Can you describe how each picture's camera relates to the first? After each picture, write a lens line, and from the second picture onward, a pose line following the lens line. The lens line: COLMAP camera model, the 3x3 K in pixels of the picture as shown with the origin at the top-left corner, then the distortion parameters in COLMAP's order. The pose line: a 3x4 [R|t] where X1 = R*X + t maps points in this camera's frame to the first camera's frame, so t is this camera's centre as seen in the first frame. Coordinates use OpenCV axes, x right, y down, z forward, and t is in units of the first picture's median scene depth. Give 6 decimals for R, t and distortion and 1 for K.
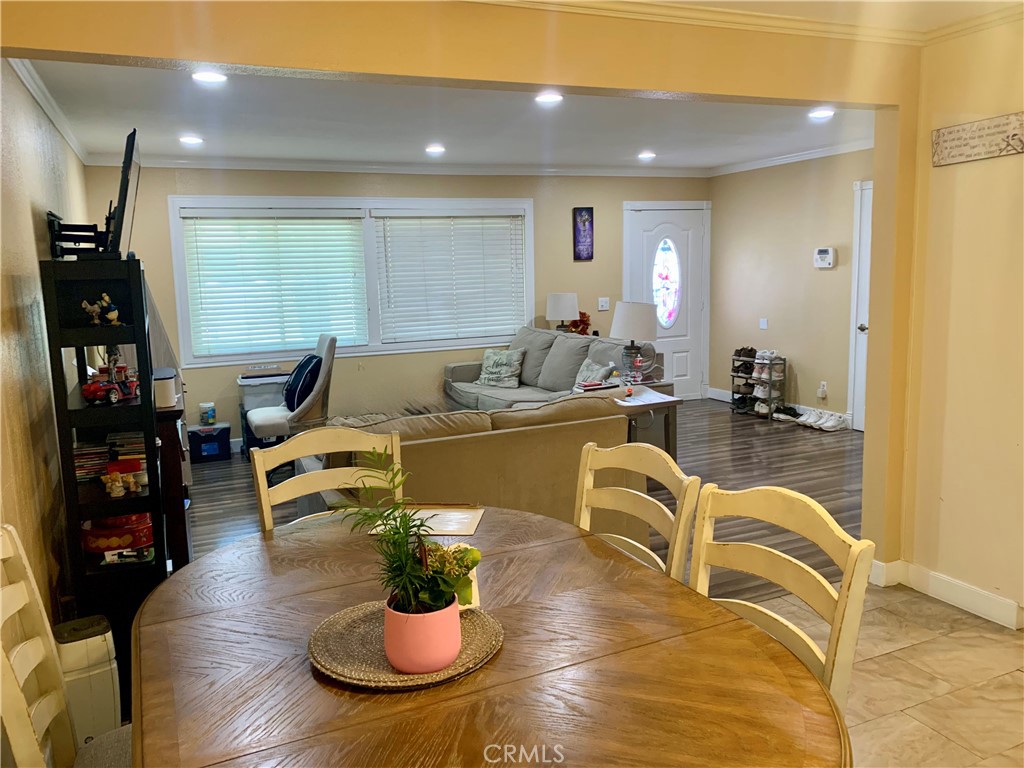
lens RADIAL K [[771.2, 0, 512.0], [0, 771.2, 384.0], [0, 0, 1]] dist [0.033040, -0.052198]
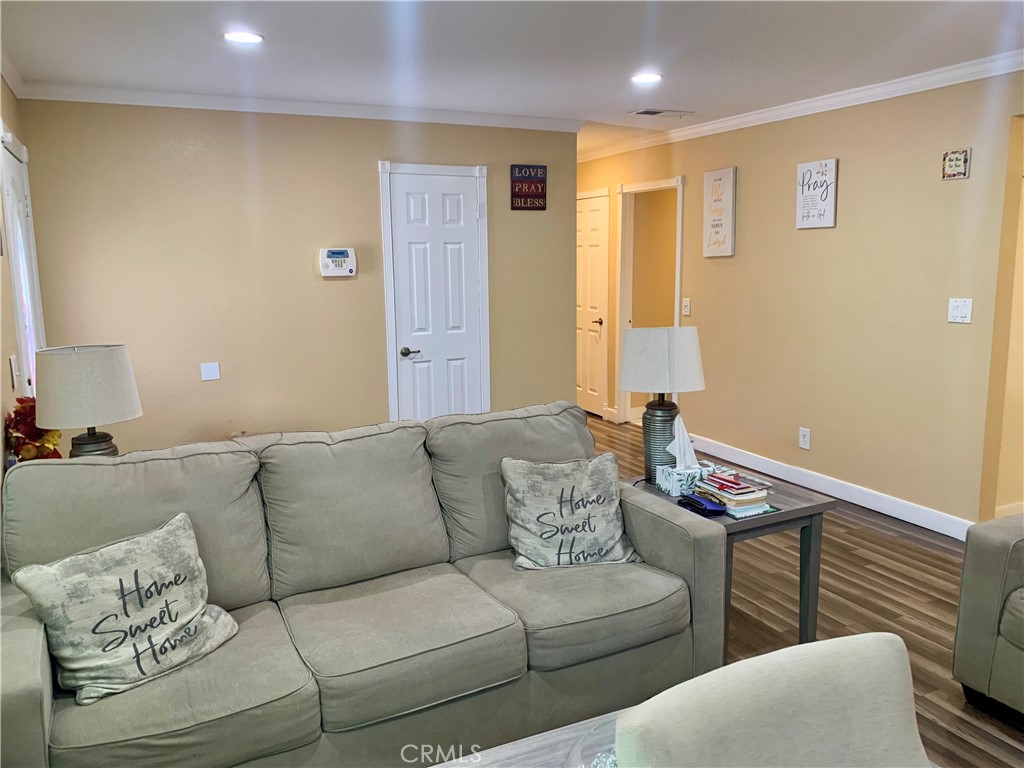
lens RADIAL K [[771.2, 0, 512.0], [0, 771.2, 384.0], [0, 0, 1]] dist [0.033040, -0.052198]
pose [[-0.014362, -0.135098, 0.990728, -0.312592], [0.168691, 0.976300, 0.135576, -0.123768], [-0.985564, 0.169074, 0.008769, 0.859139]]
